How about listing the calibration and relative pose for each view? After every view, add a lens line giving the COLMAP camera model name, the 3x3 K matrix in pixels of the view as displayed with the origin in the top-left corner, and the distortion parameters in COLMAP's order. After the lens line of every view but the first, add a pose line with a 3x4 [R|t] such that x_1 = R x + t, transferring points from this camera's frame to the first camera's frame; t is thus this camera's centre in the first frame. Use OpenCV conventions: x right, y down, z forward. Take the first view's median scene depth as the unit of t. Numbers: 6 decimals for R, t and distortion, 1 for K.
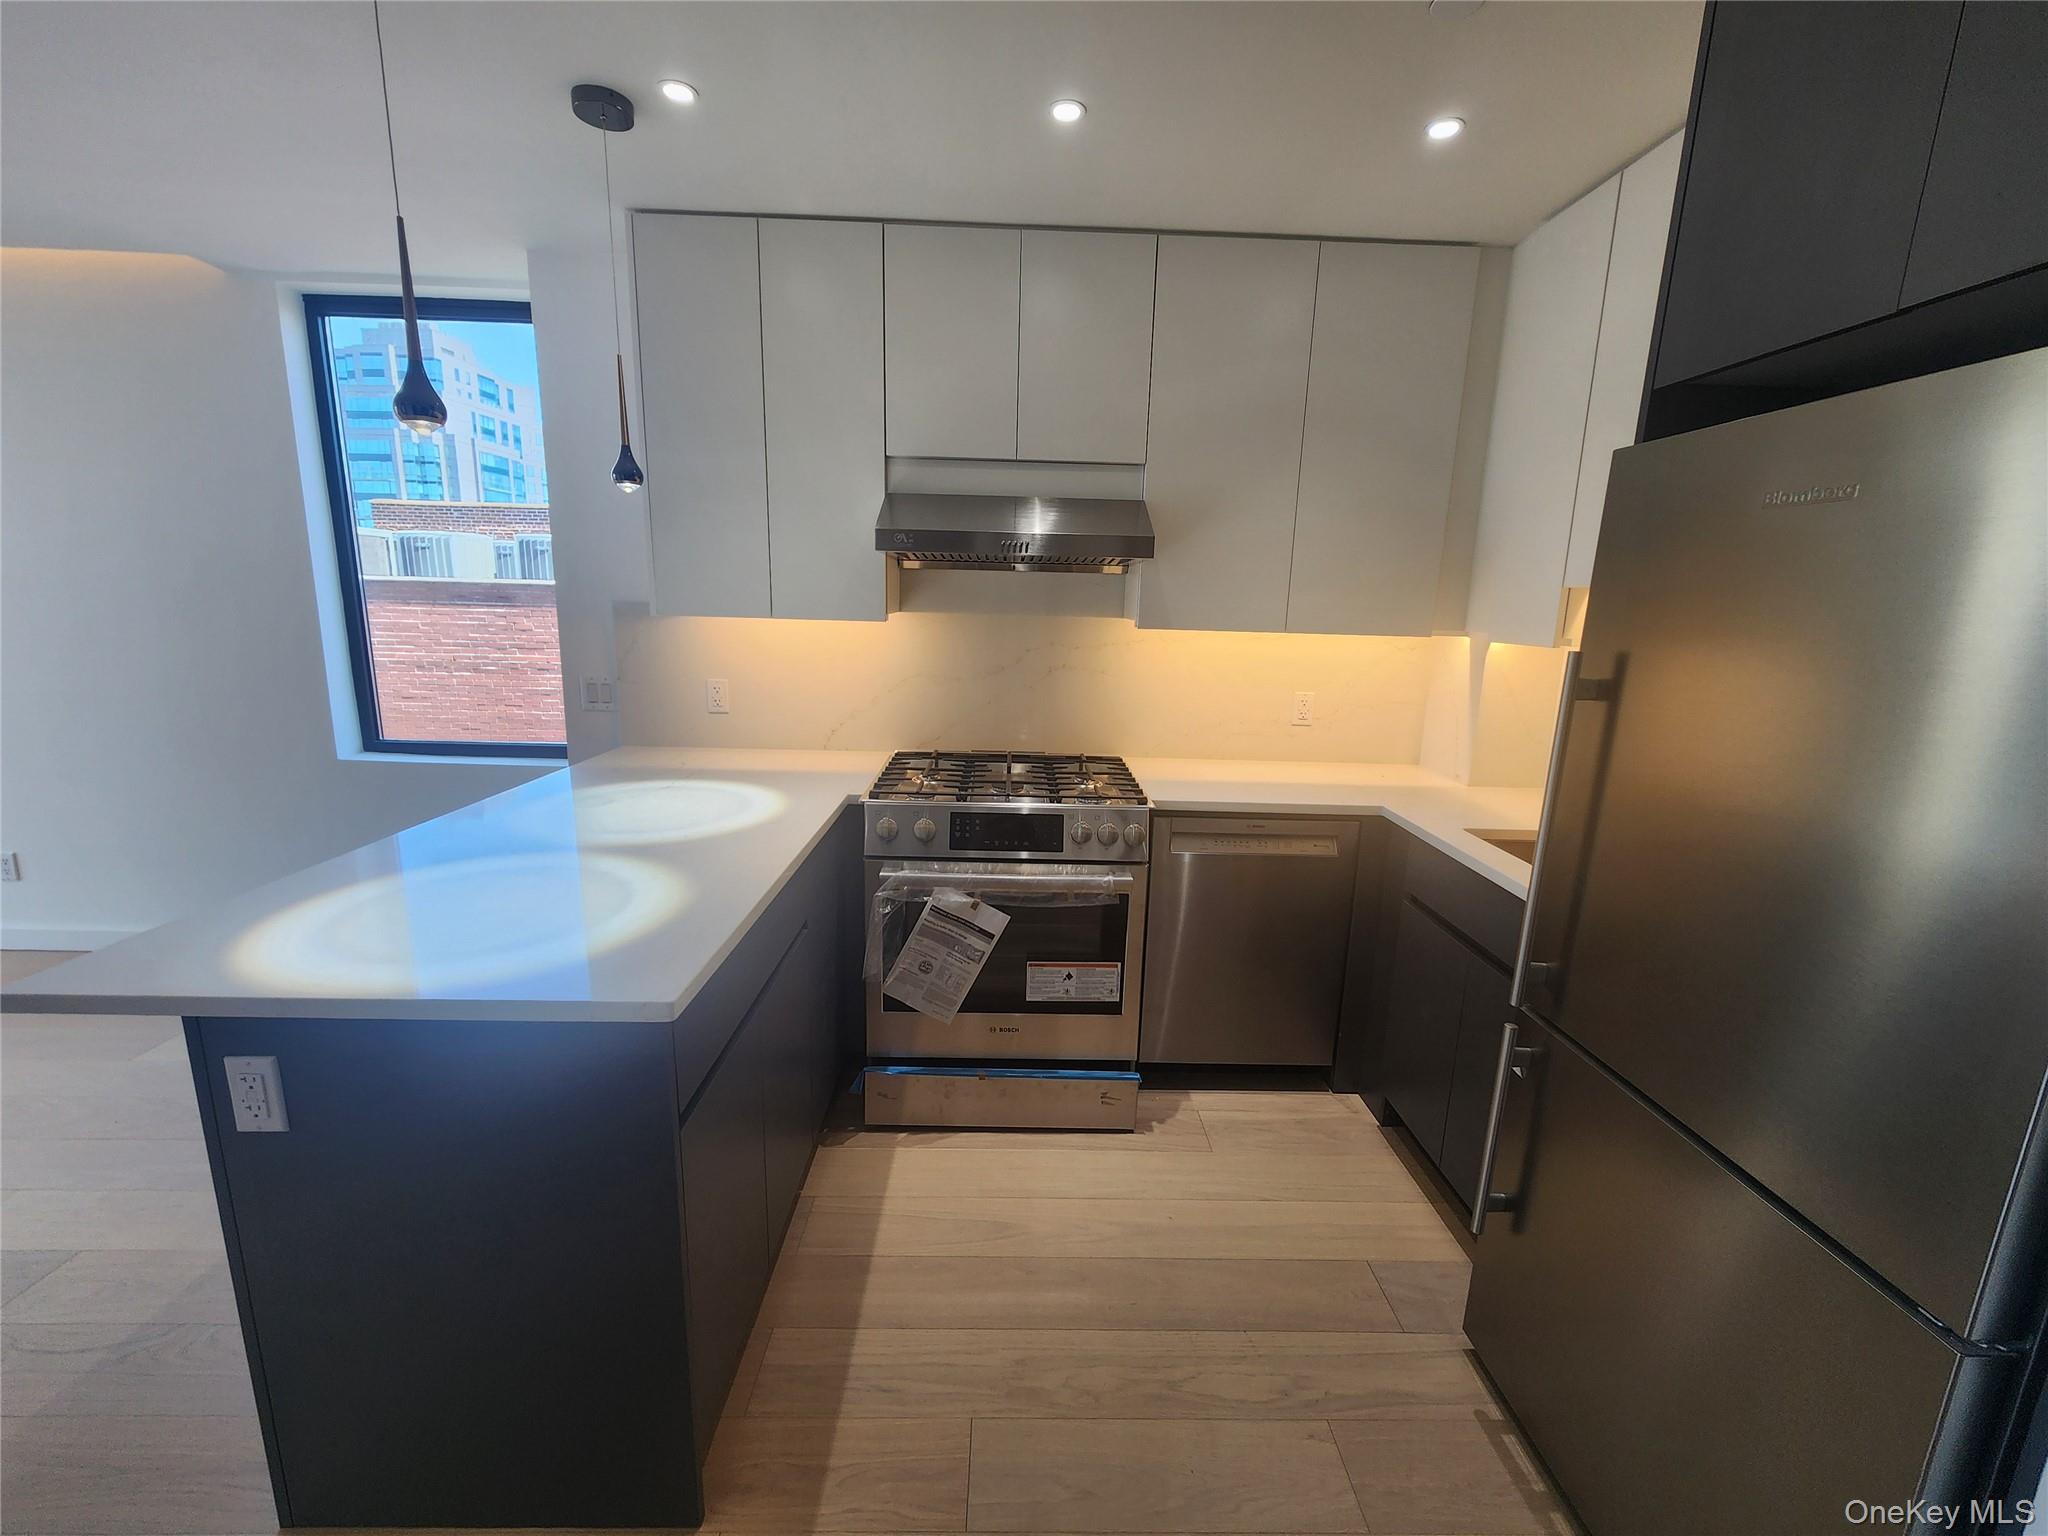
lens RADIAL K [[837.9, 0, 1030.2], [0, 837.9, 771.2], [0, 0, 1]] dist [-0.000308, 0.000362]
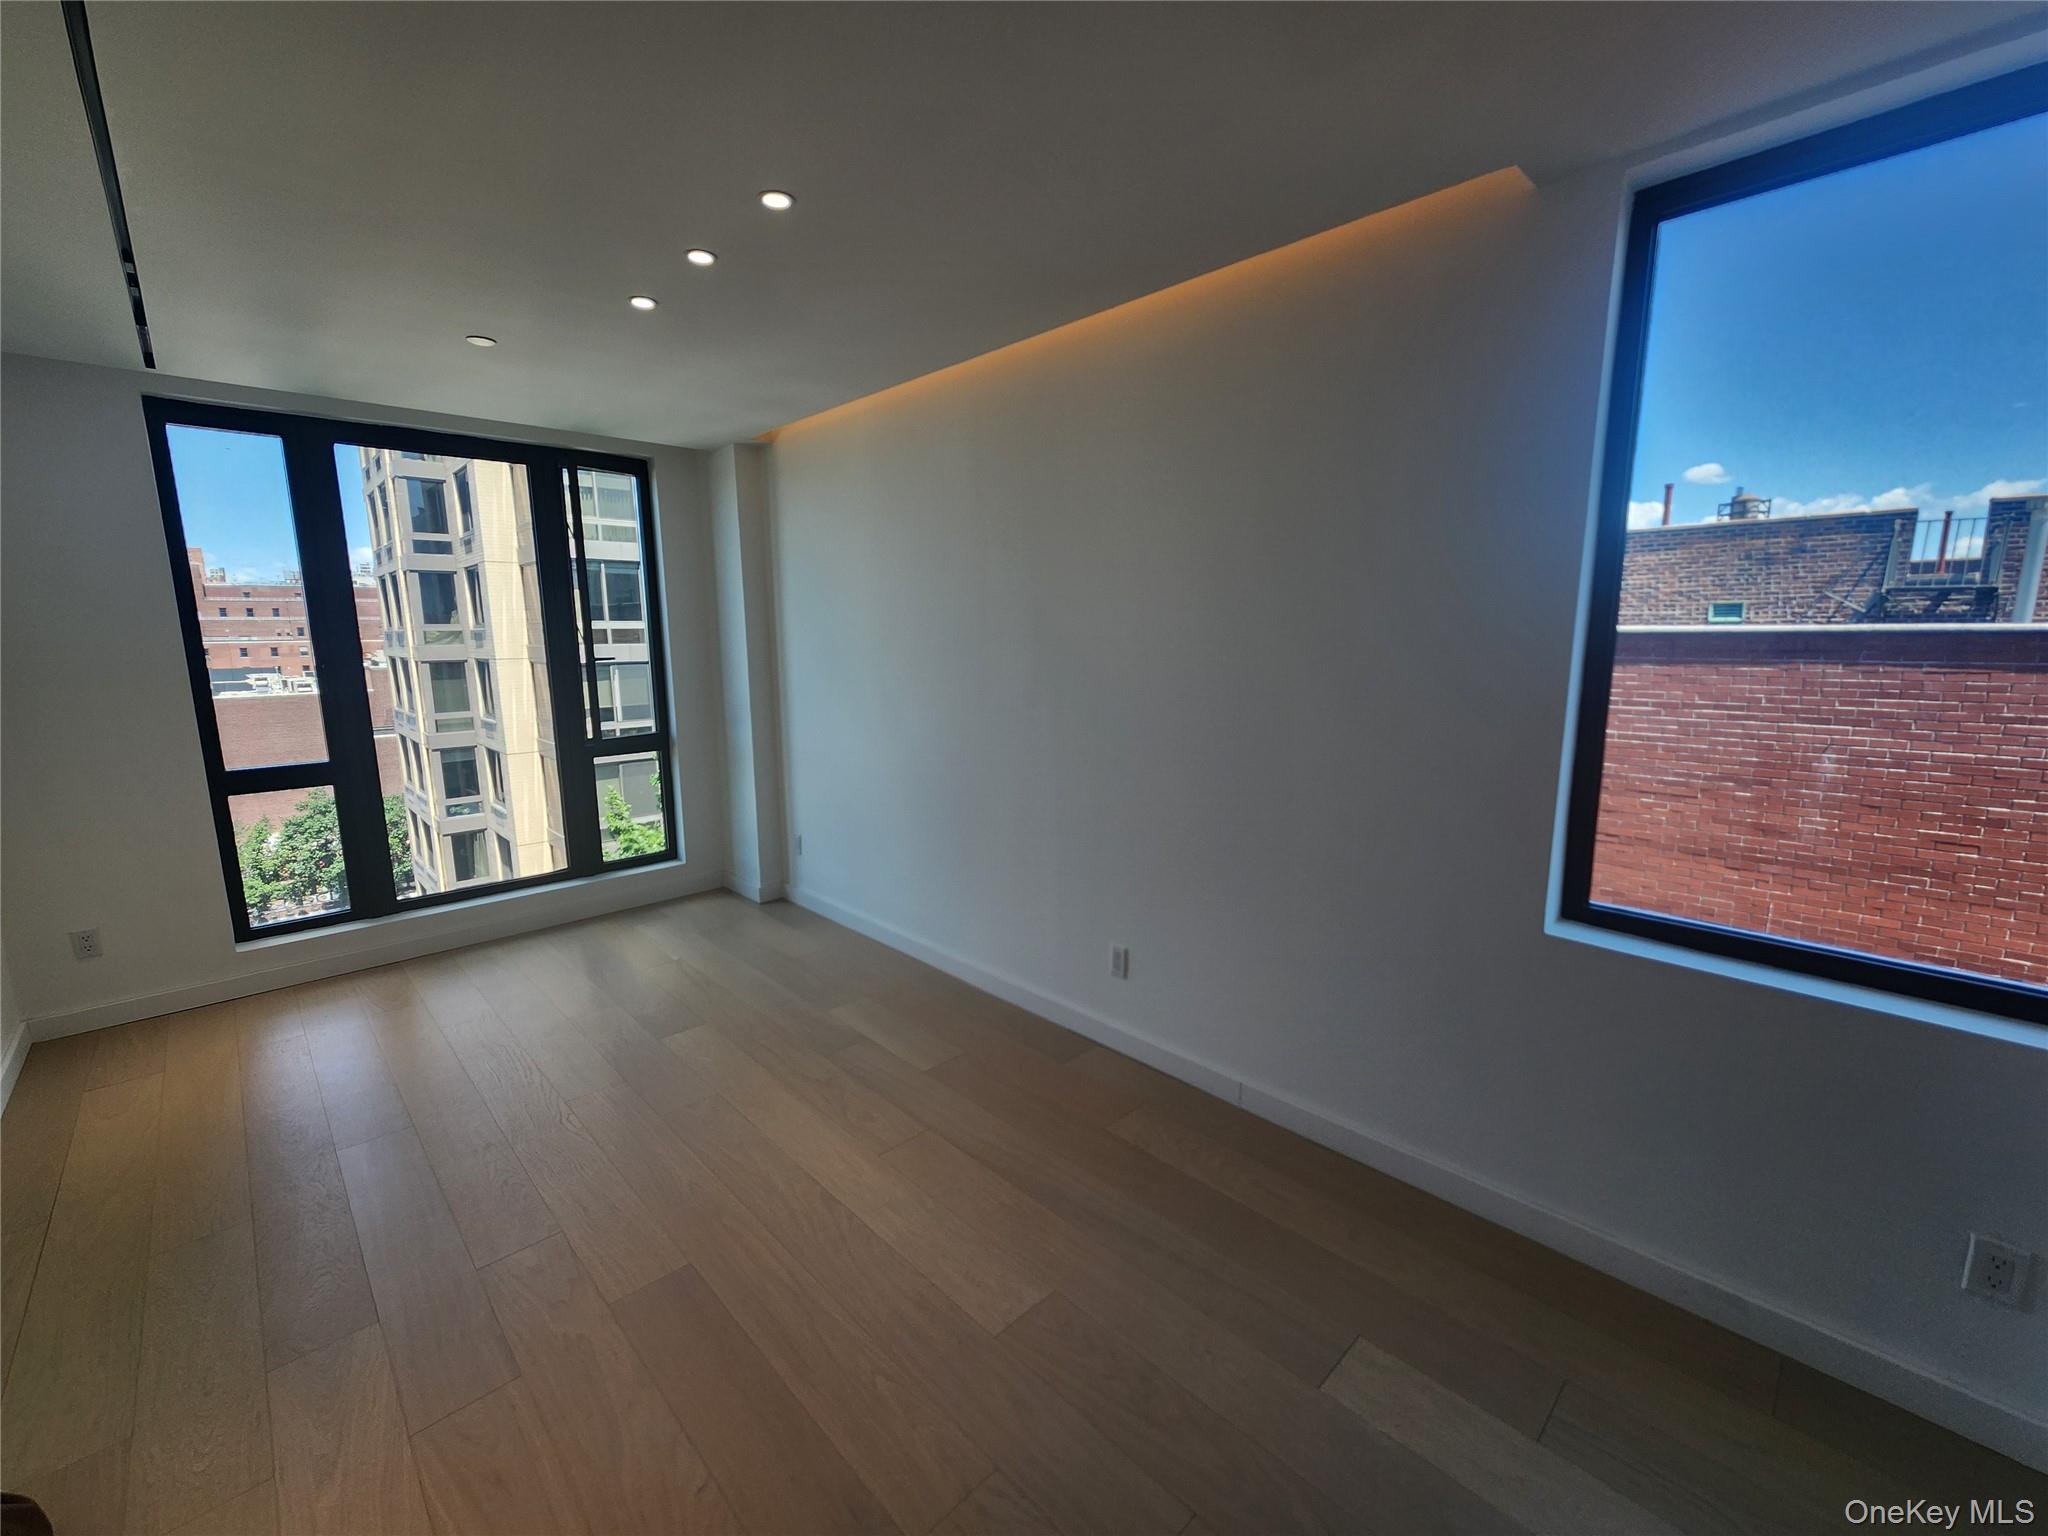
lens RADIAL K [[841.6, 0, 1028.9], [0, 841.6, 767.8], [0, 0, 1]] dist [0.001420, 0.000350]
pose [[0.681132, 0.087044, -0.726968, -0.795474], [-0.121995, 0.992520, 0.004537, -0.115295], [0.721925, 0.085596, 0.686656, 0.342421]]
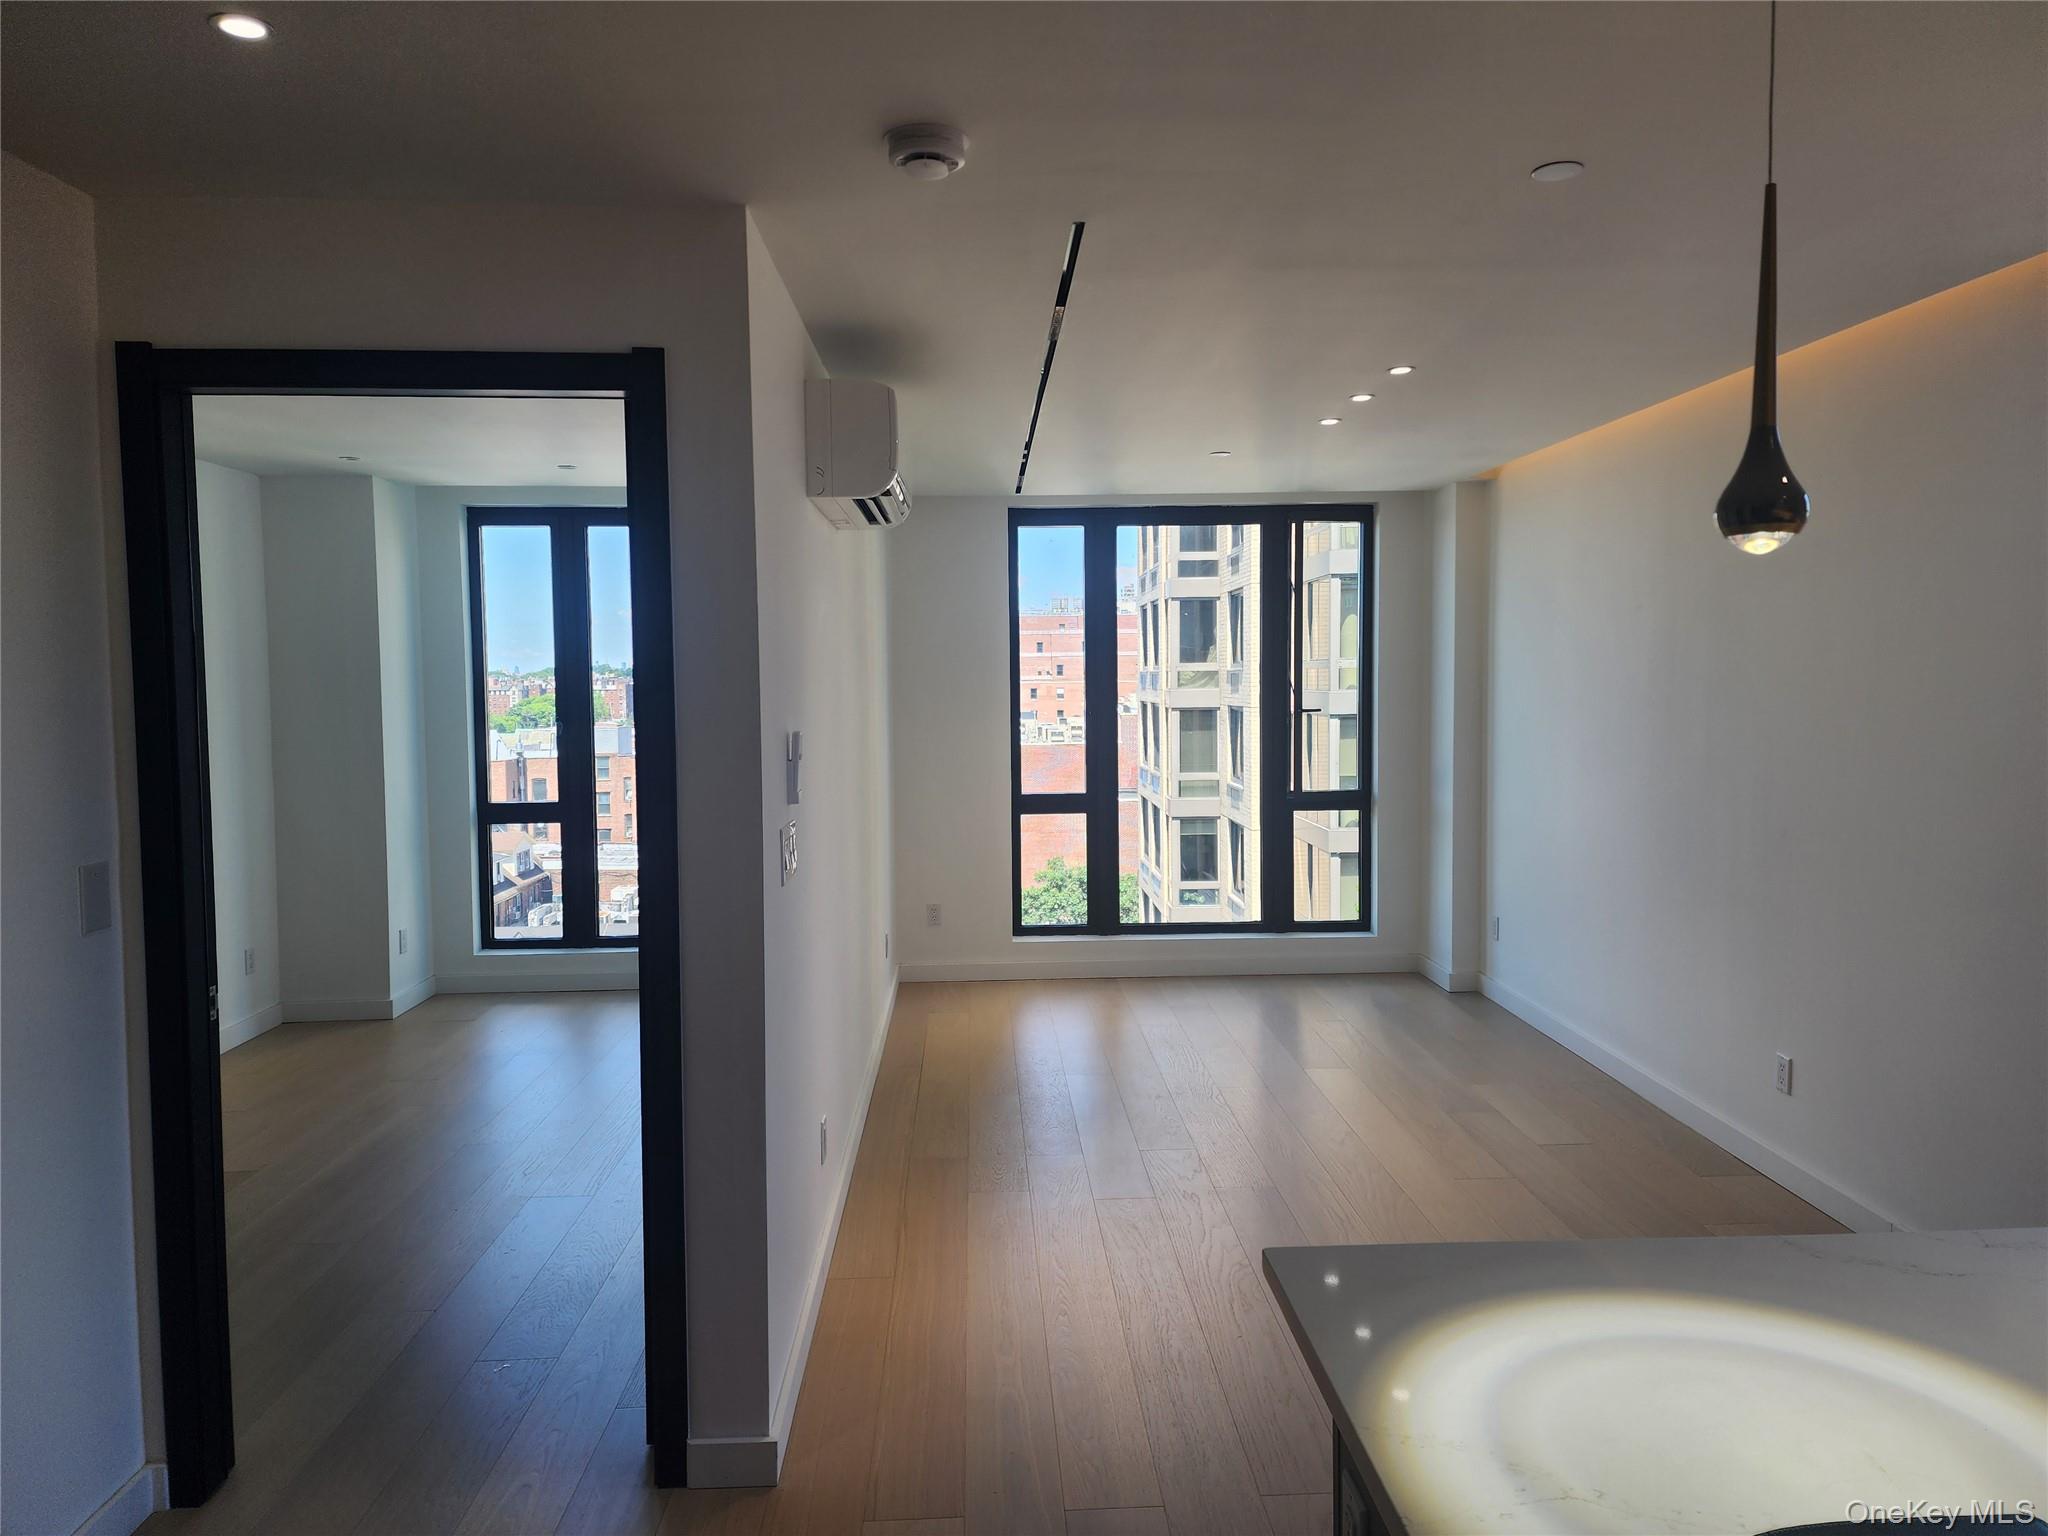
lens RADIAL K [[1357.0, 0, 1035.0], [0, 1357.0, 752.7], [0, 0, 1]] dist [0.154500, -0.237171]
pose [[0.025615, 0.031129, -0.999187, 0.080059], [-0.192571, 0.980948, 0.025625, -0.102778], [0.980949, 0.191758, 0.031121, 0.264175]]
